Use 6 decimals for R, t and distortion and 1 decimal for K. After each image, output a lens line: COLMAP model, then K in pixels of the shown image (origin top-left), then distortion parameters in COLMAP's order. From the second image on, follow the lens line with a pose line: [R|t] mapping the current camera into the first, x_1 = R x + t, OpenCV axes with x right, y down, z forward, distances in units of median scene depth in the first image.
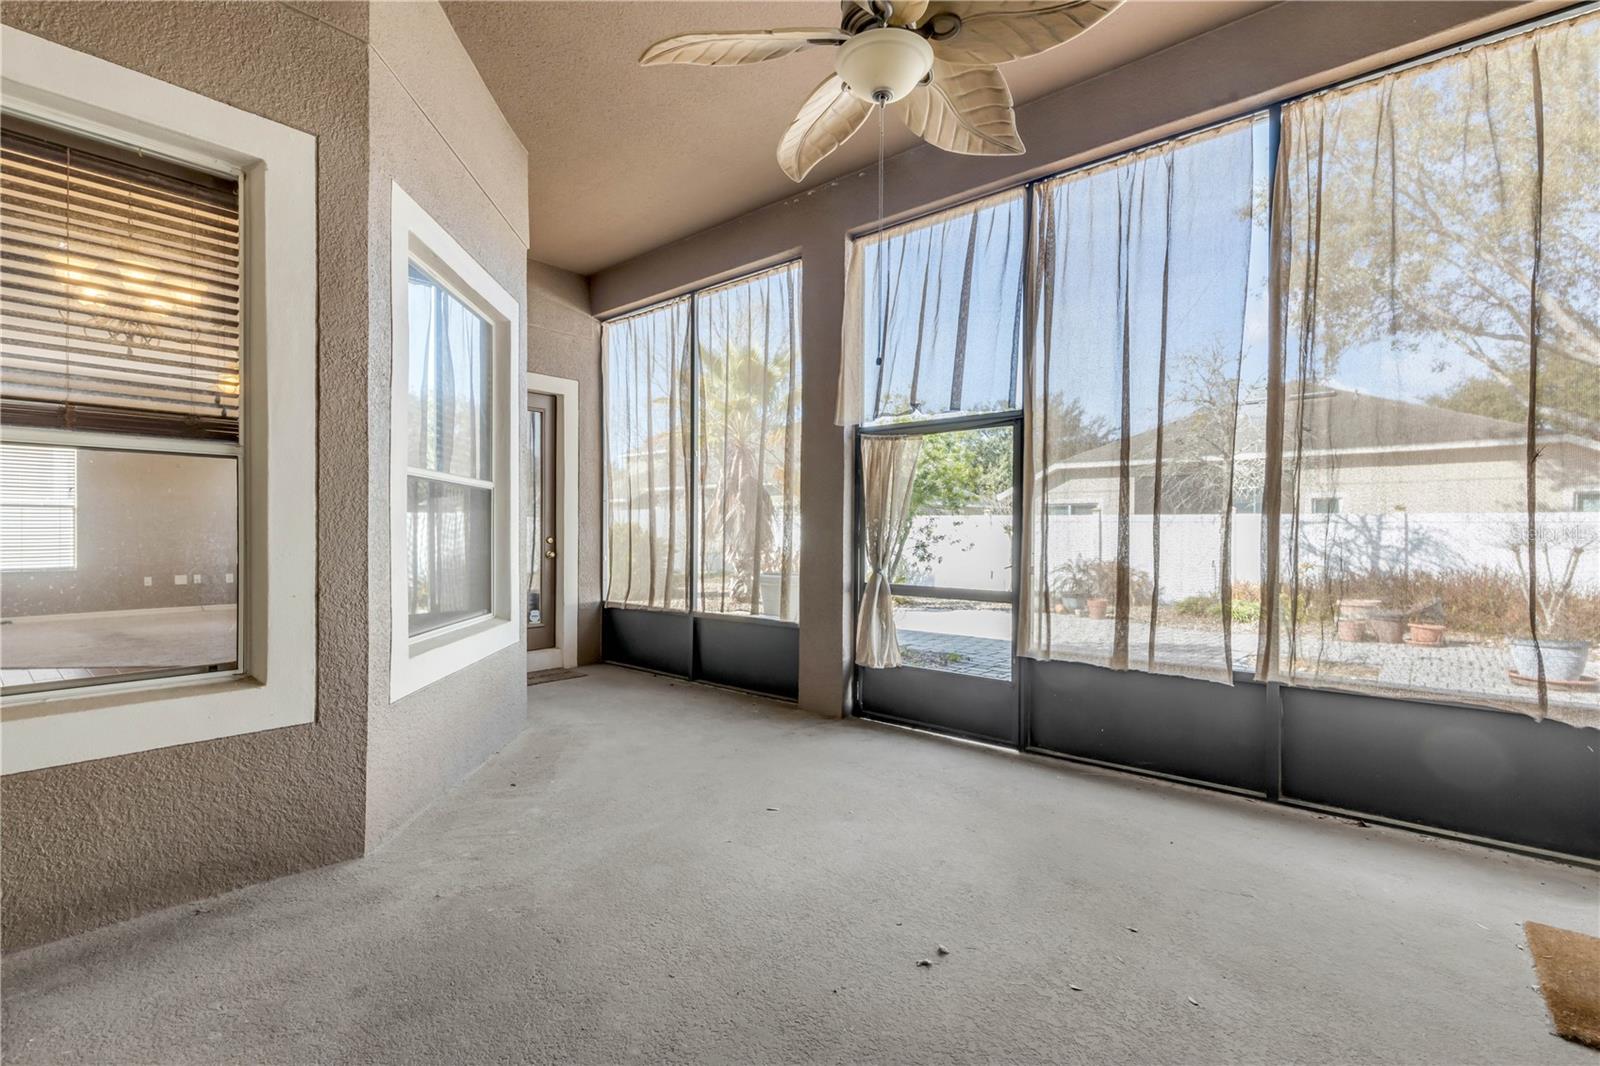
lens RADIAL K [[723.7, 0, 797.7], [0, 723.7, 532.5], [0, 0, 1]] dist [0.010487, -0.000312]
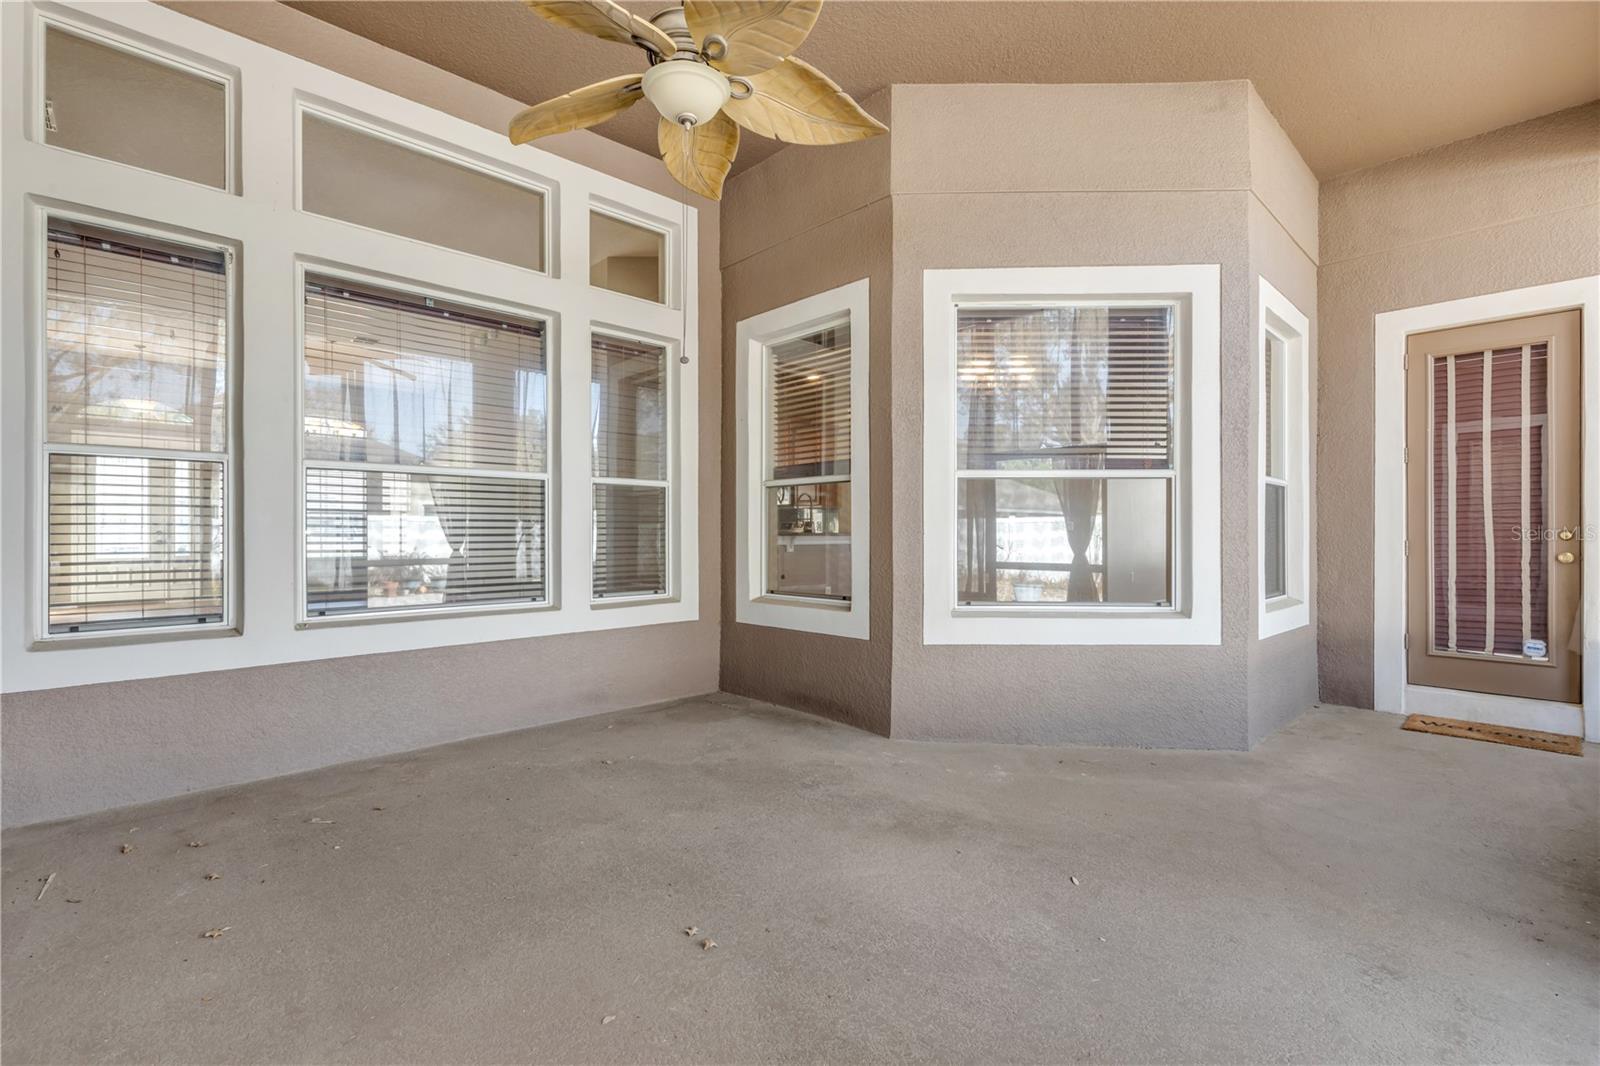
lens RADIAL K [[723.7, 0, 797.7], [0, 723.7, 532.5], [0, 0, 1]] dist [0.010487, -0.000312]
pose [[-0.087936, 0.001427, -0.996125, 0.955631], [0.002117, 0.999997, 0.001246, 0.018226], [0.996124, -0.001999, -0.087939, 0.989709]]
